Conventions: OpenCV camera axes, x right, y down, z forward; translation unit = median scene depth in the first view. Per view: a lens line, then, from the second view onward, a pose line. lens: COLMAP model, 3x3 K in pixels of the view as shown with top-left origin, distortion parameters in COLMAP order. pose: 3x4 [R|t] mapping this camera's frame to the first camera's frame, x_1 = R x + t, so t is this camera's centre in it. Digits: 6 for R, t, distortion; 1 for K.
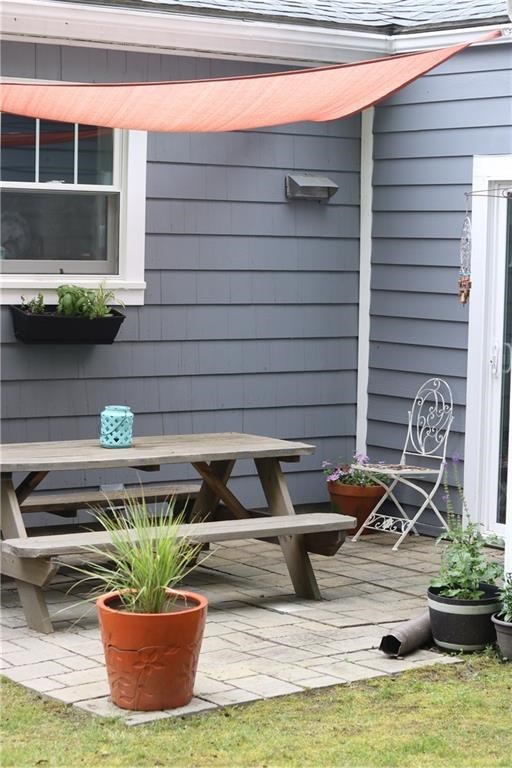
lens RADIAL K [[1847.2, 0, 256.0], [0, 1847.2, 384.0], [0, 0, 1]] dist [-0.066212, -0.154760]
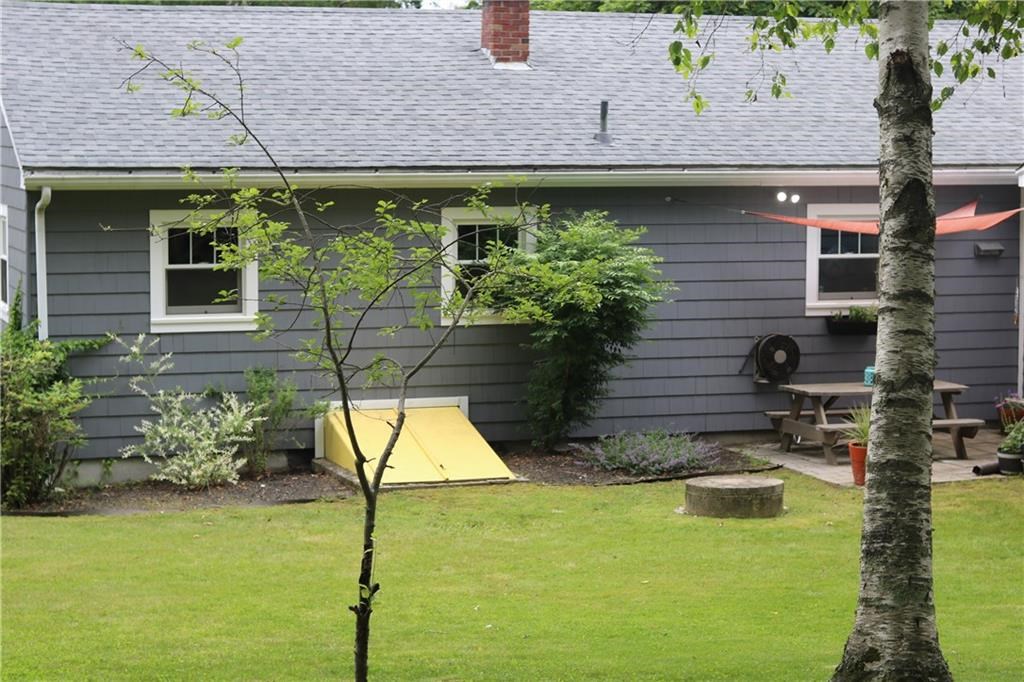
lens RADIAL K [[2462.9, 0, 512.0], [0, 2462.9, 341.0], [0, 0, 1]] dist [-0.066212, -0.154760]
pose [[0.959503, 0.008942, -0.281557, 0.321071], [-0.006662, 0.999937, 0.009053, -0.040448], [0.281620, -0.006811, 0.959502, -1.822223]]
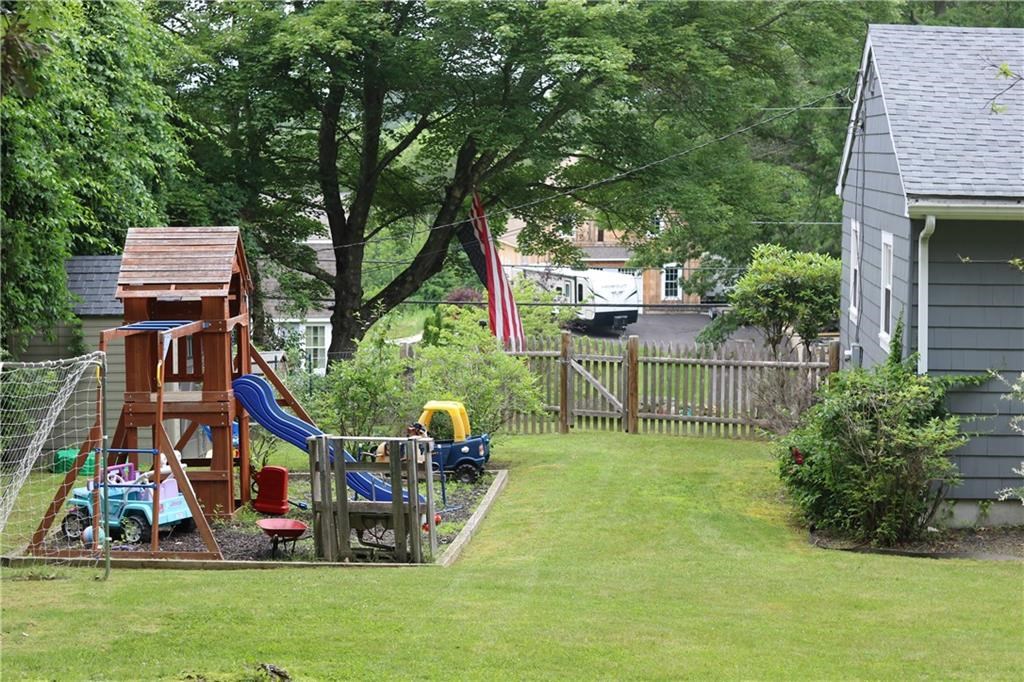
lens RADIAL K [[2462.9, 0, 512.0], [0, 2462.9, 341.0], [0, 0, 1]] dist [-0.066212, -0.154760]
pose [[0.793165, 0.037615, -0.607844, 0.241164], [-0.042942, 0.999061, 0.005790, -0.065349], [0.607491, 0.021509, 0.794035, -1.217998]]
